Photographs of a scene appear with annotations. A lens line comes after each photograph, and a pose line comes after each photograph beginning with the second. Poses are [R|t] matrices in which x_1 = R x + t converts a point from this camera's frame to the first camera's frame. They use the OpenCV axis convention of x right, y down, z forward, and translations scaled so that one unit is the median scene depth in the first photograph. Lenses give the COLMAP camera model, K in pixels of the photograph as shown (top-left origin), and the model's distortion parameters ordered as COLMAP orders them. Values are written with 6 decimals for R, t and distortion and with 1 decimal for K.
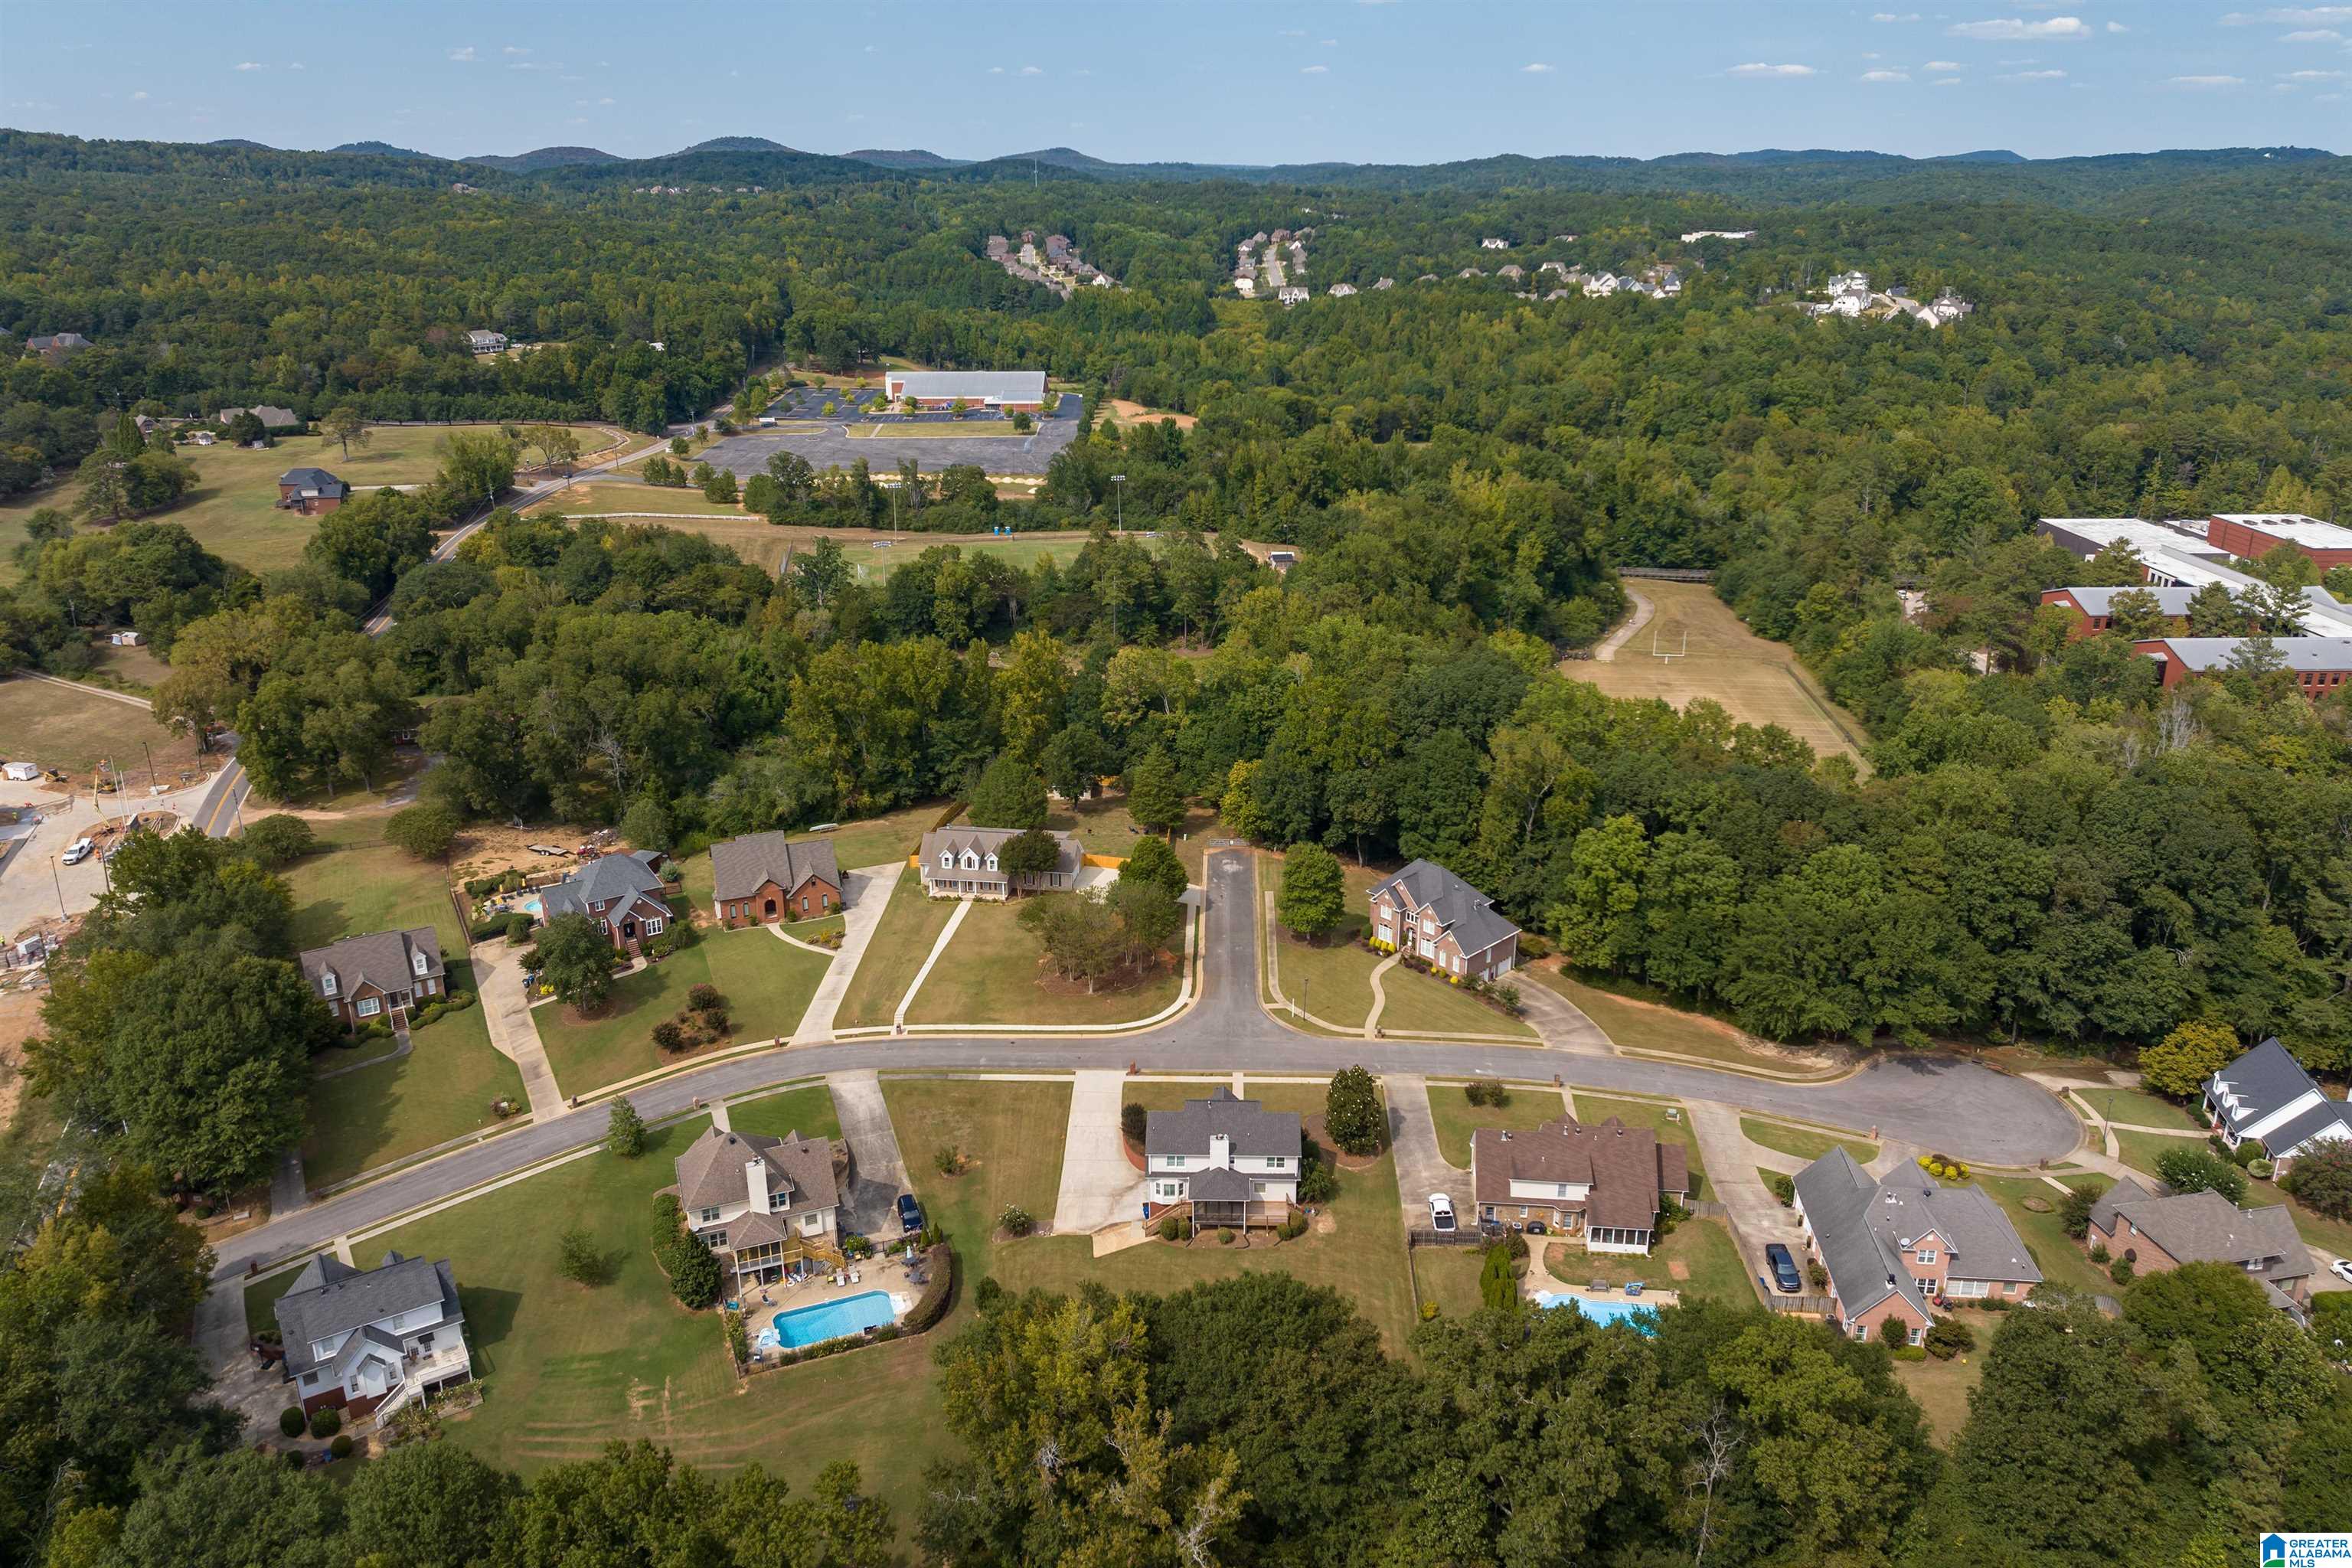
lens RADIAL K [[1641.6, 0, 1181.4], [0, 1641.6, 743.0], [0, 0, 1]] dist [-0.031415, -0.007253]
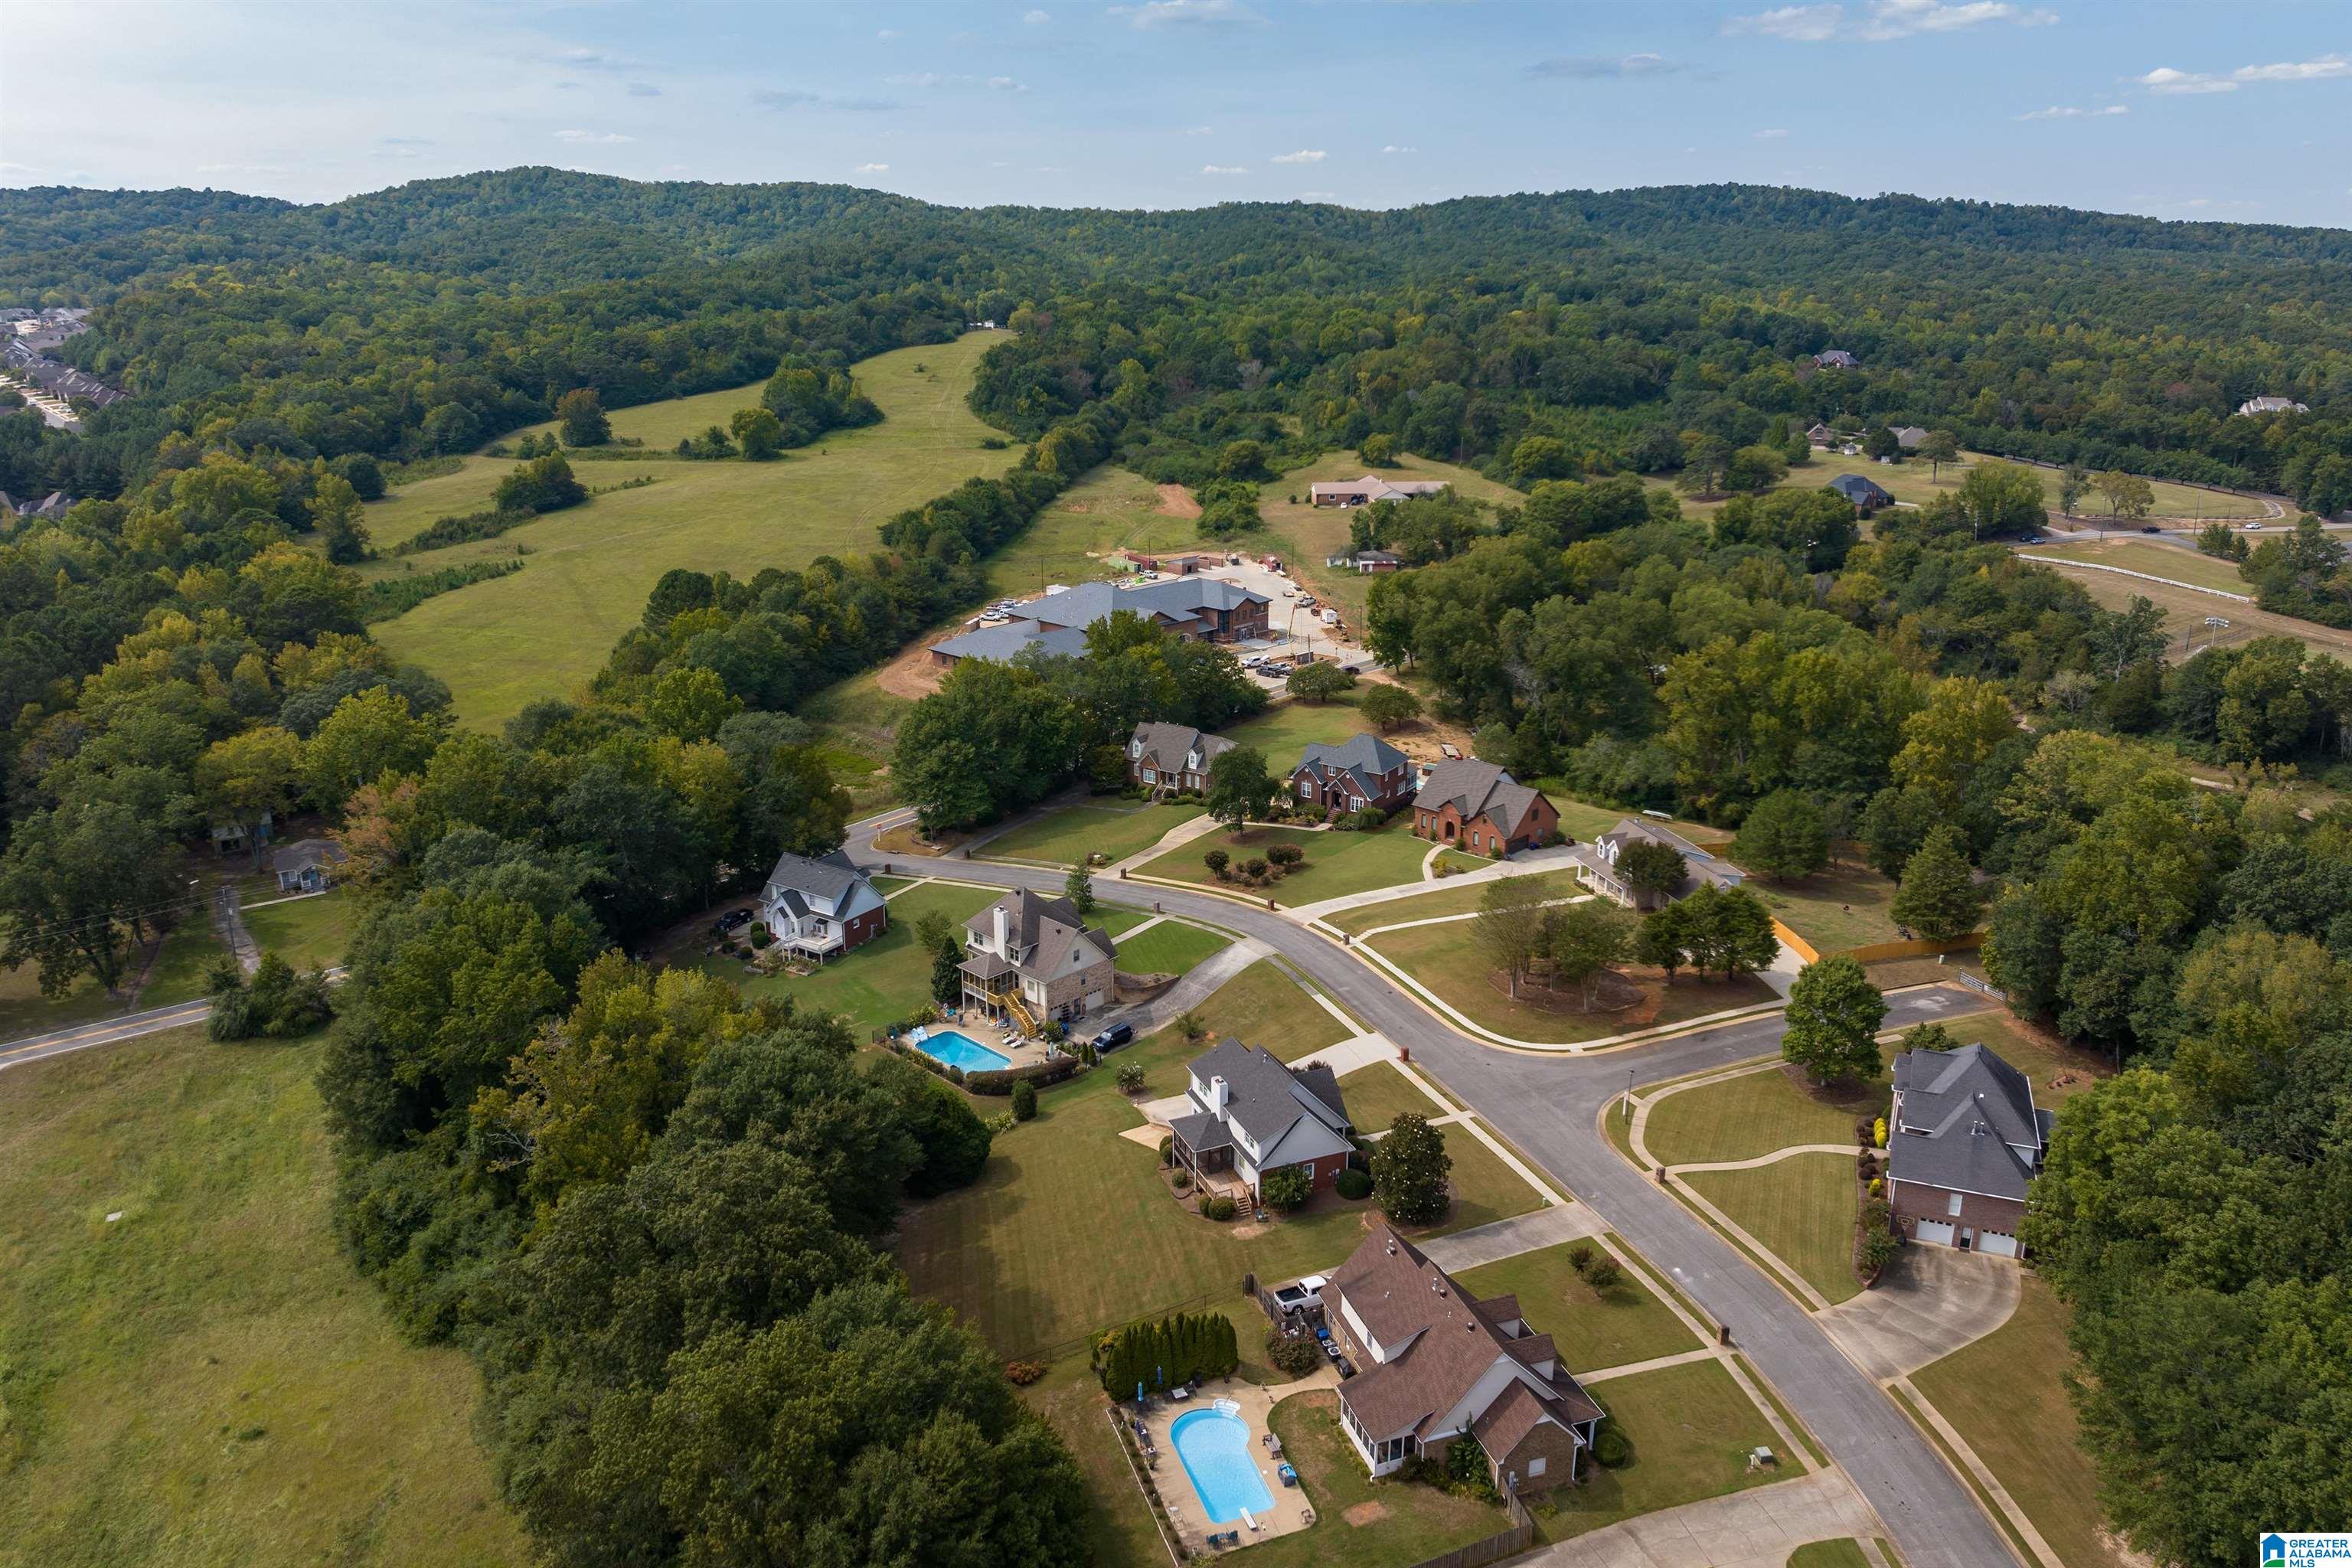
lens RADIAL K [[1650.6, 0, 1184.8], [0, 1650.6, 694.7], [0, 0, 1]] dist [-0.017316, -0.025676]
pose [[0.411016, 0.227694, -0.882735, 0.555139], [-0.300579, 0.948006, 0.104576, -0.035030], [0.860650, 0.222349, 0.458086, 0.378514]]
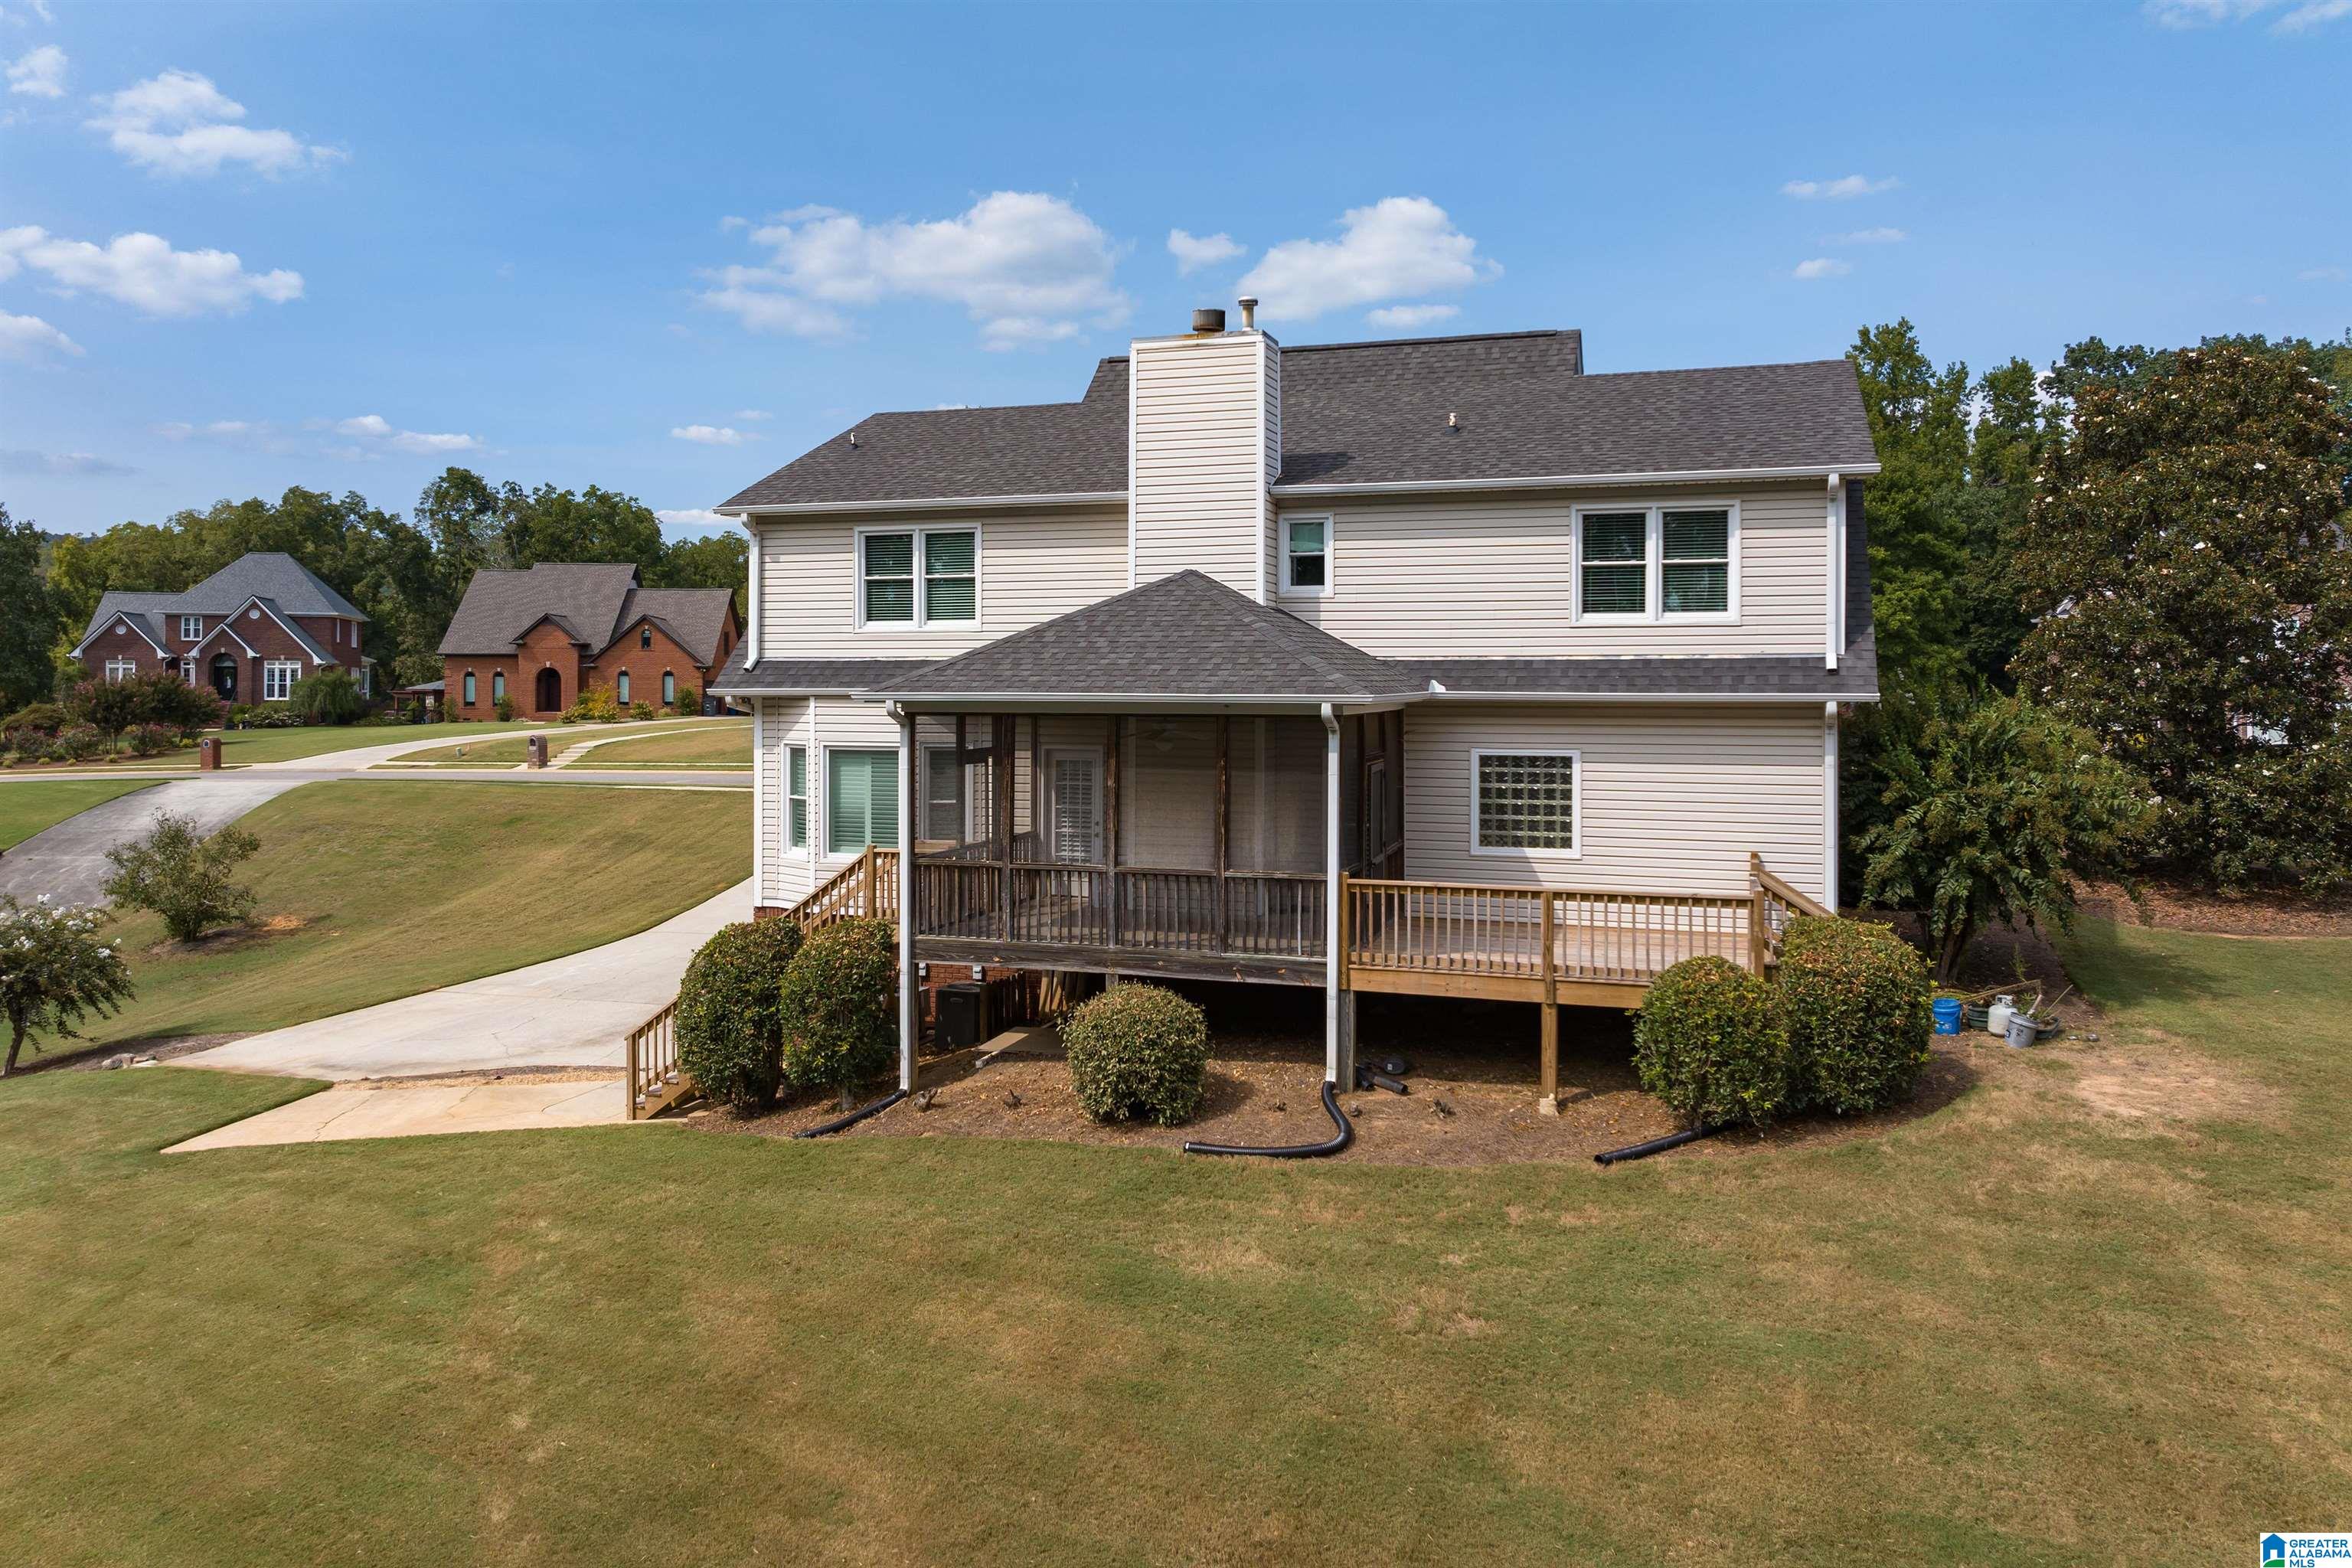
lens RADIAL K [[1650.6, 0, 1184.8], [0, 1650.6, 694.7], [0, 0, 1]] dist [-0.017316, -0.025676]
pose [[0.957138, 0.006530, -0.289559, 0.043415], [-0.100907, 0.944626, -0.312249, 0.224059], [0.271486, 0.328084, 0.904796, 0.643021]]
